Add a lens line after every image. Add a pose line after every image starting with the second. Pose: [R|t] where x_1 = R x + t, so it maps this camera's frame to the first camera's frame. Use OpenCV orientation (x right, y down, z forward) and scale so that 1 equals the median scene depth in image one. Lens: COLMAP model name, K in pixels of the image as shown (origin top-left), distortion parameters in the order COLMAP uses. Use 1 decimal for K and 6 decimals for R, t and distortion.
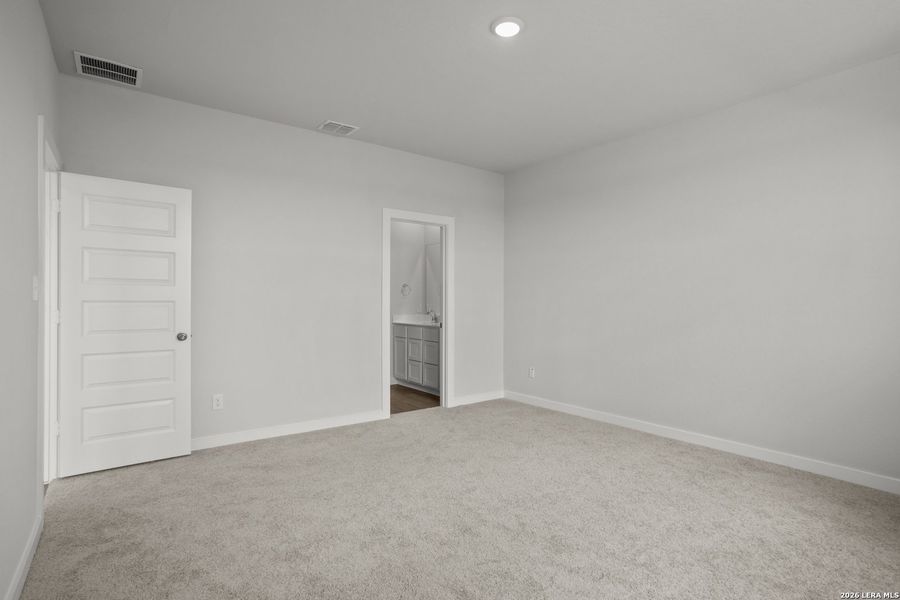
lens RADIAL K [[452.4, 0, 449.5], [0, 452.4, 298.8], [0, 0, 1]] dist [-0.037103, 0.014824]
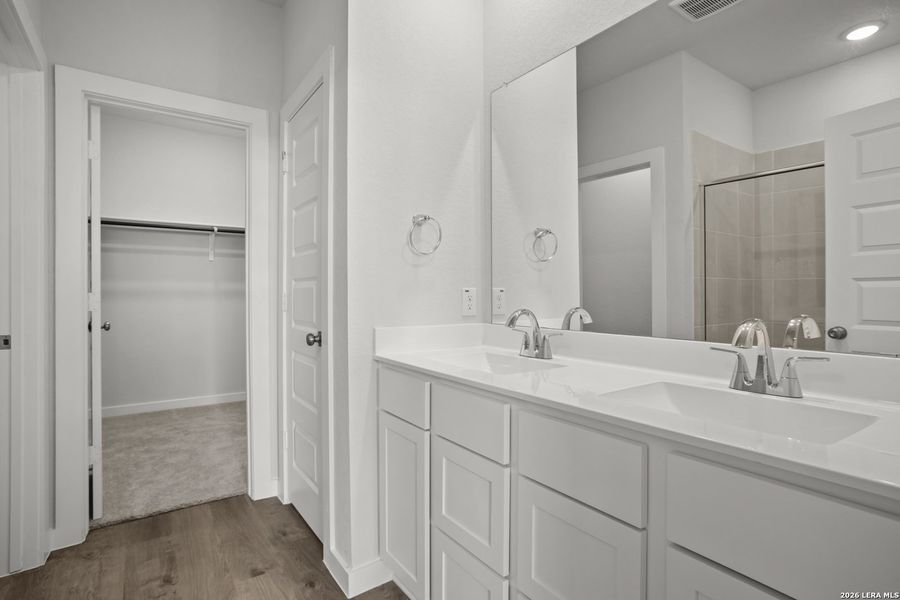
lens RADIAL K [[452.4, 0, 456.2], [0, 452.4, 298.6], [0, 0, 1]] dist [-0.037103, 0.014824]
pose [[0.999526, 0.001942, -0.030738, -0.068509], [-0.001869, 0.999995, 0.002397, 0.018274], [0.030743, -0.002338, 0.999525, 0.724234]]
